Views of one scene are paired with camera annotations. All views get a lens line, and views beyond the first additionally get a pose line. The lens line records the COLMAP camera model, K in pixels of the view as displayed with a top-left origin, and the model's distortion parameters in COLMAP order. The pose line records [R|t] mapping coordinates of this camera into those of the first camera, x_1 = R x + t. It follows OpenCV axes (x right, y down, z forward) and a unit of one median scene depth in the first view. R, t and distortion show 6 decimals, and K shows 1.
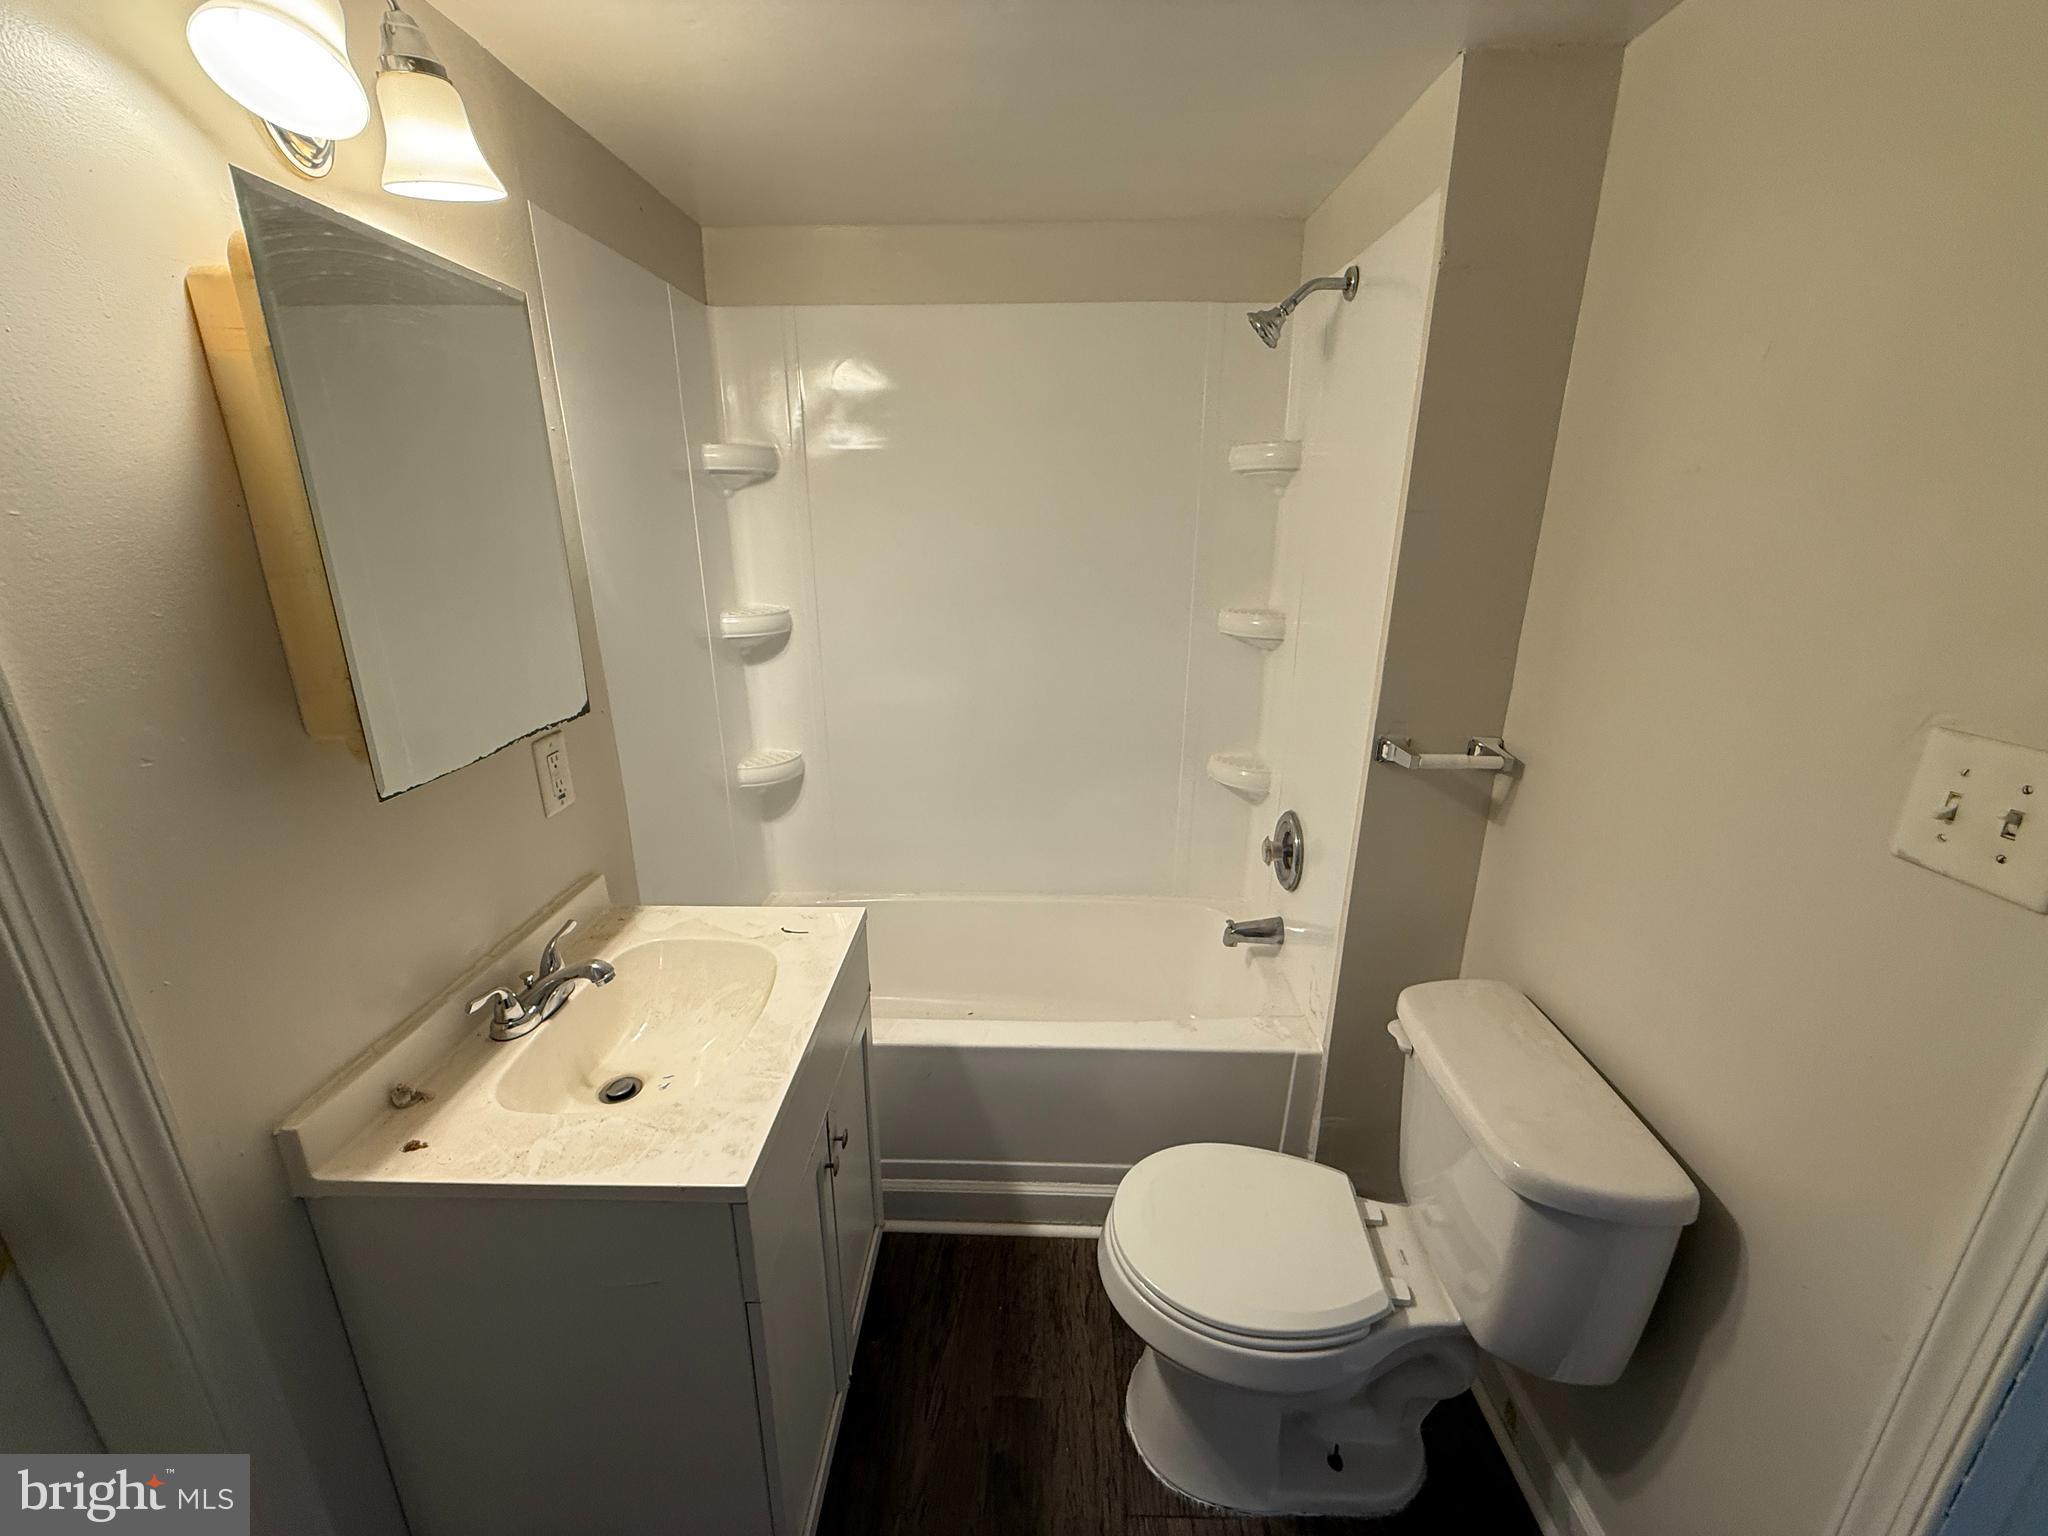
lens RADIAL K [[814.7, 0, 1021.9], [0, 814.7, 771.3], [0, 0, 1]] dist [-0.001918, 0.000262]
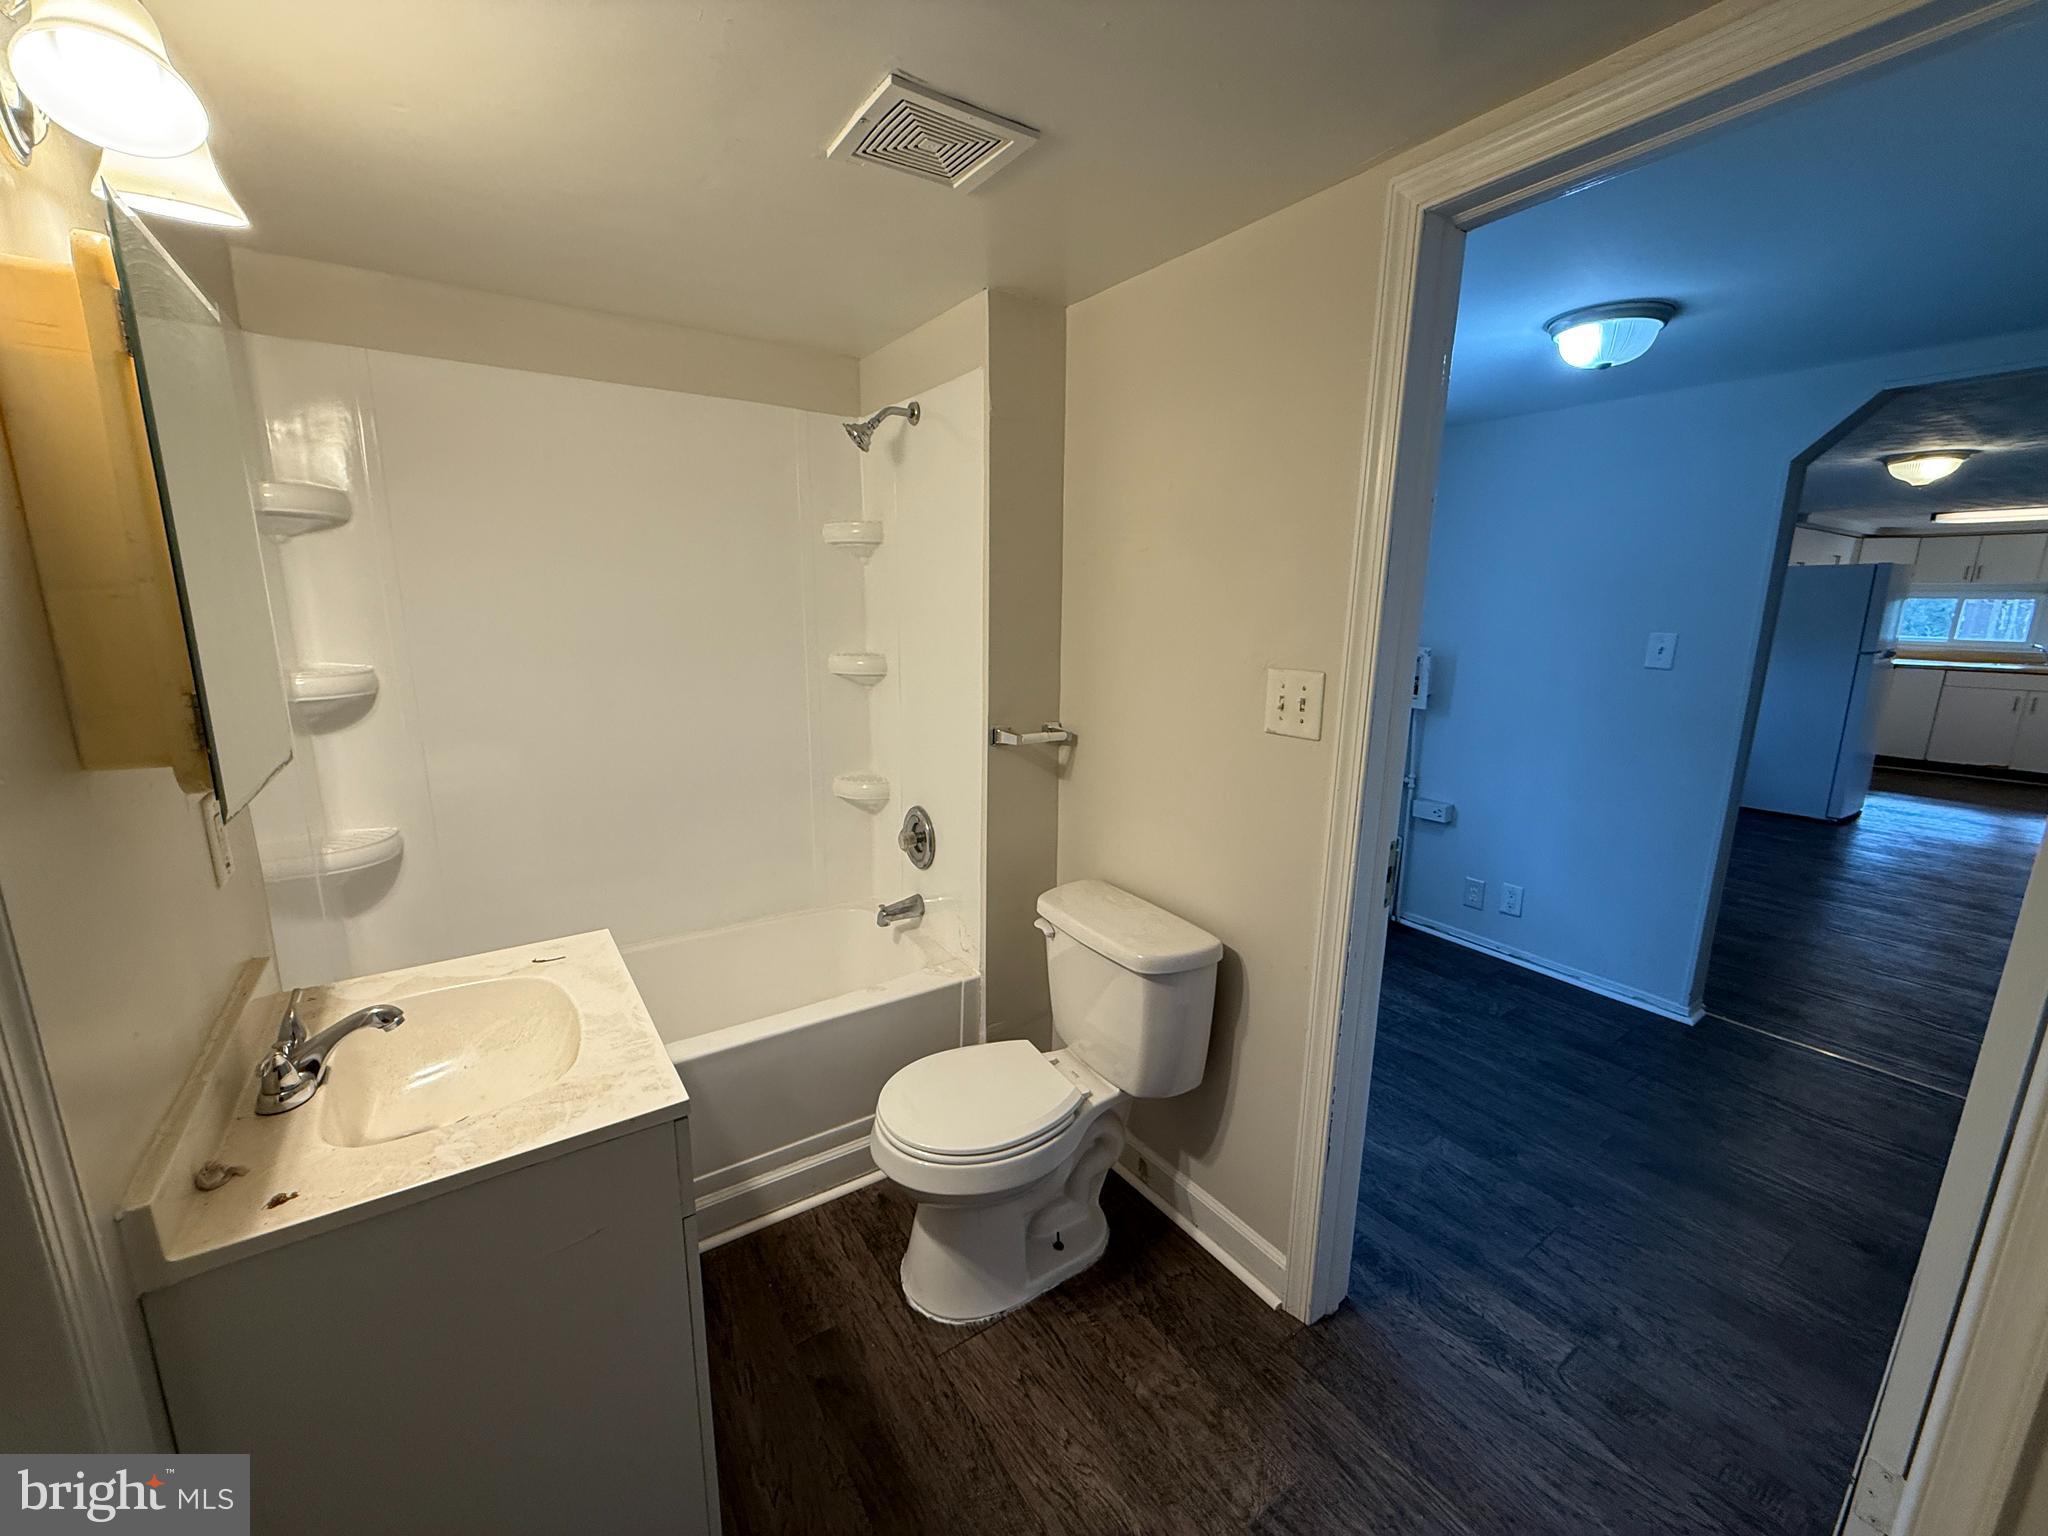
lens RADIAL K [[814.7, 0, 1022.1], [0, 814.7, 773.5], [0, 0, 1]] dist [-0.001918, 0.000262]
pose [[0.811101, -0.113336, 0.573820, -0.343075], [0.165634, 0.985396, -0.039499, 0.101969], [-0.560963, 0.127082, 0.818028, -0.180360]]
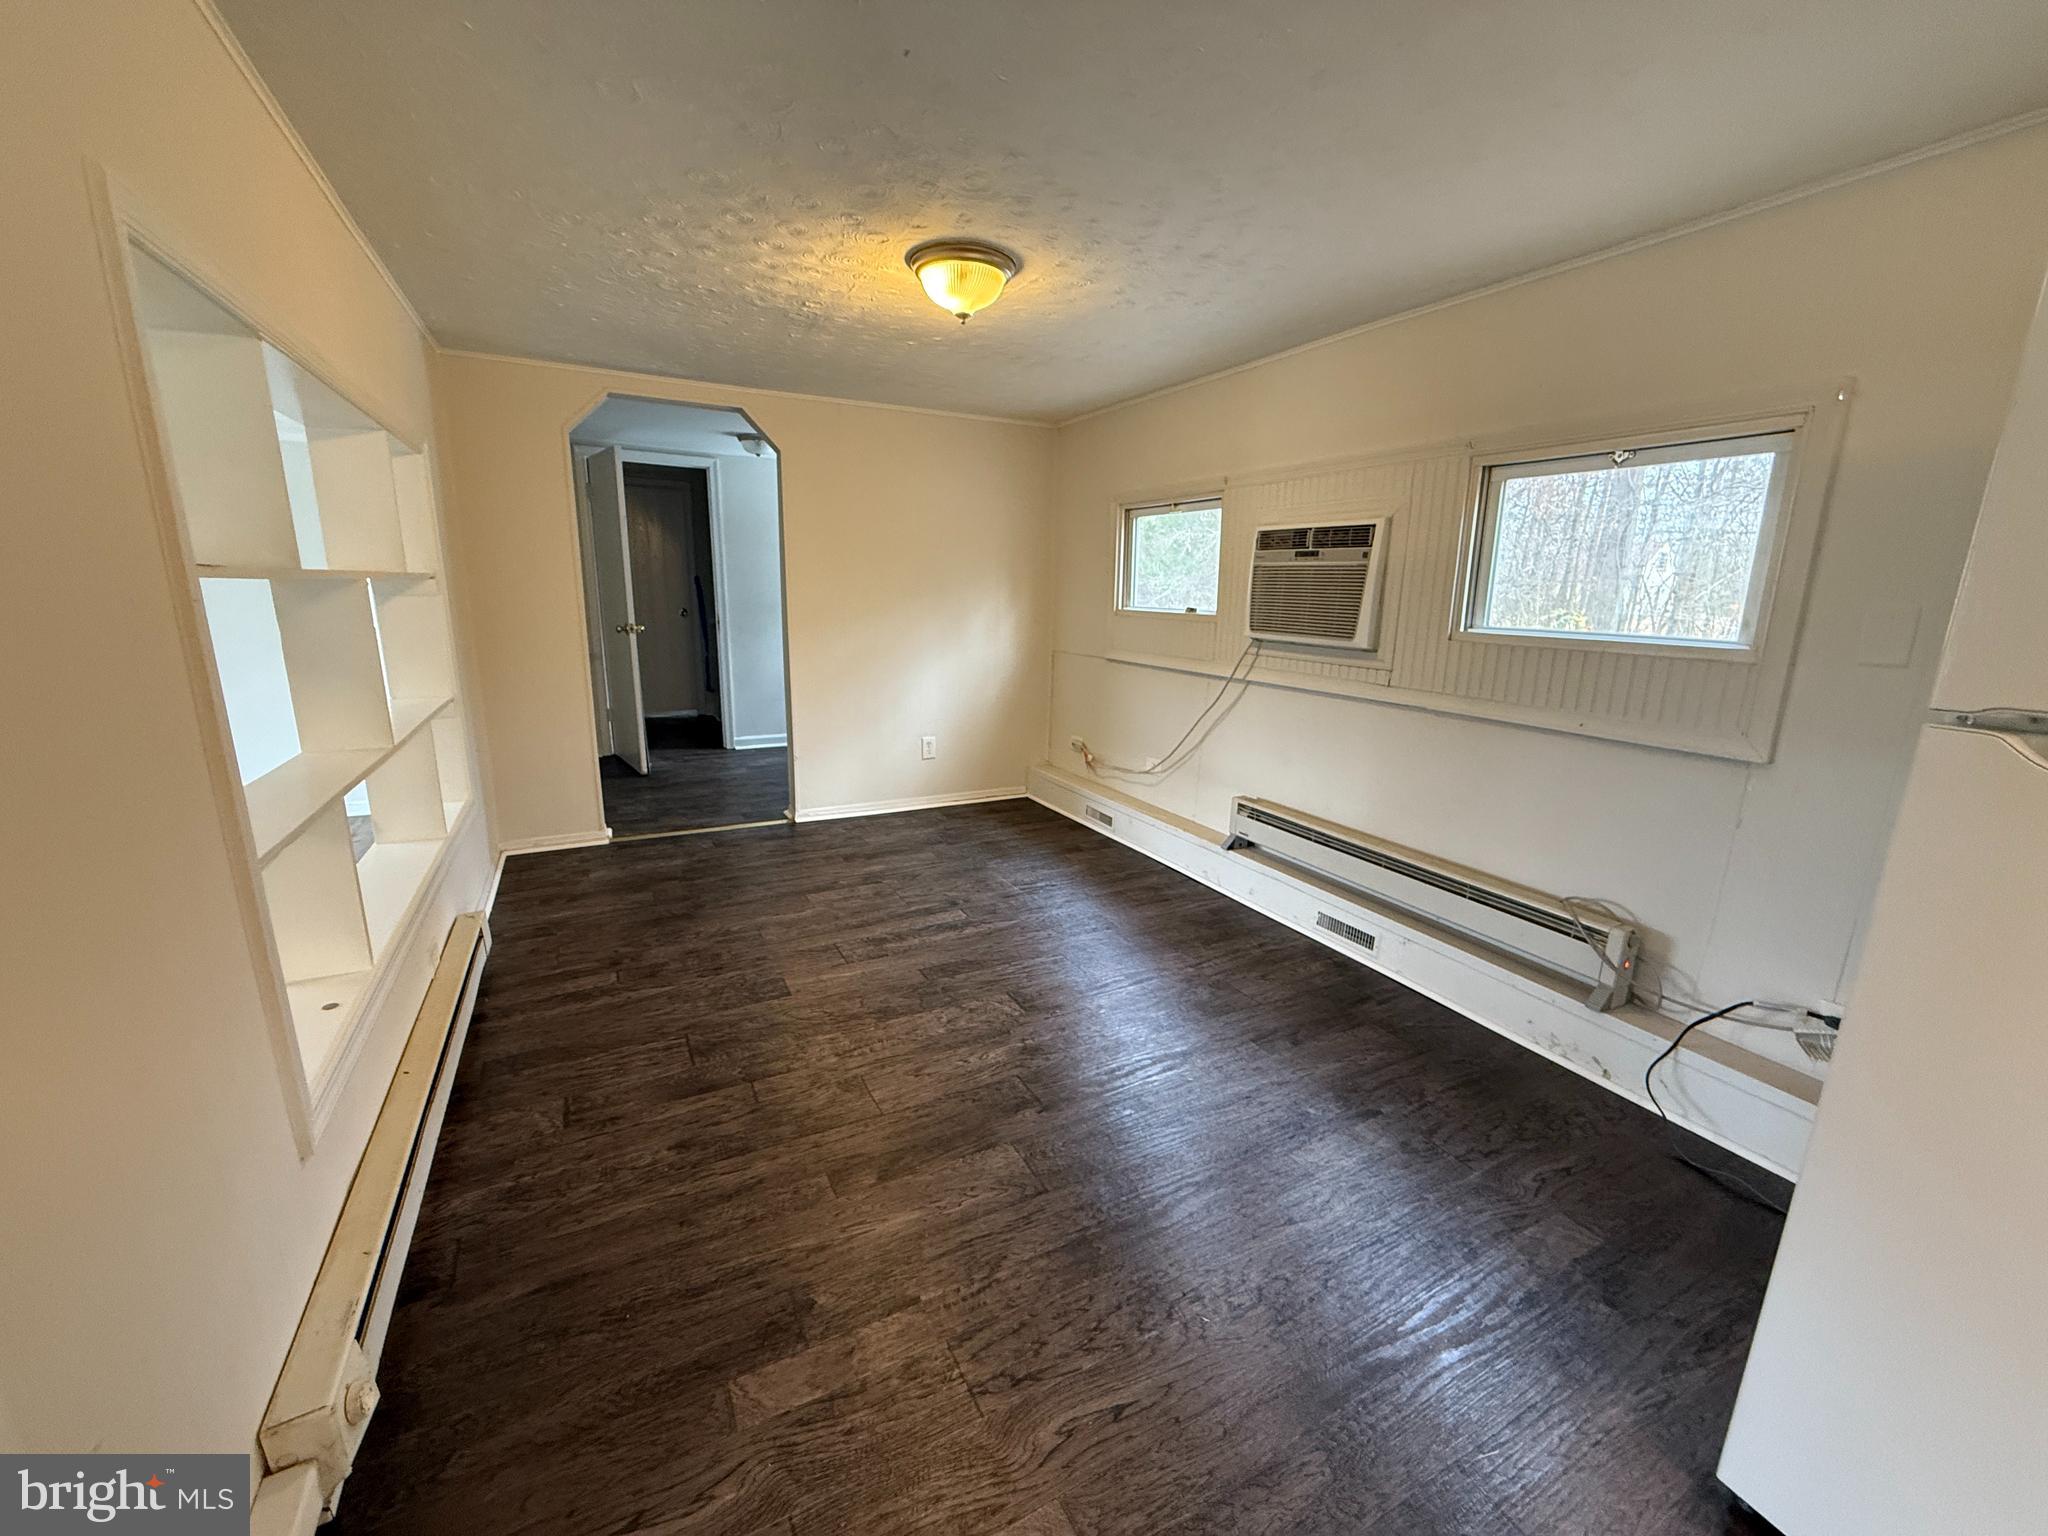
lens RADIAL K [[807.7, 0, 1011.3], [0, 807.7, 788.8], [0, 0, 1]] dist [-0.015572, -0.000200]
pose [[-0.496982, -0.214764, 0.840765, -1.034207], [0.246014, 0.894266, 0.373851, -0.127237], [-0.832157, 0.392637, -0.391599, 1.048765]]
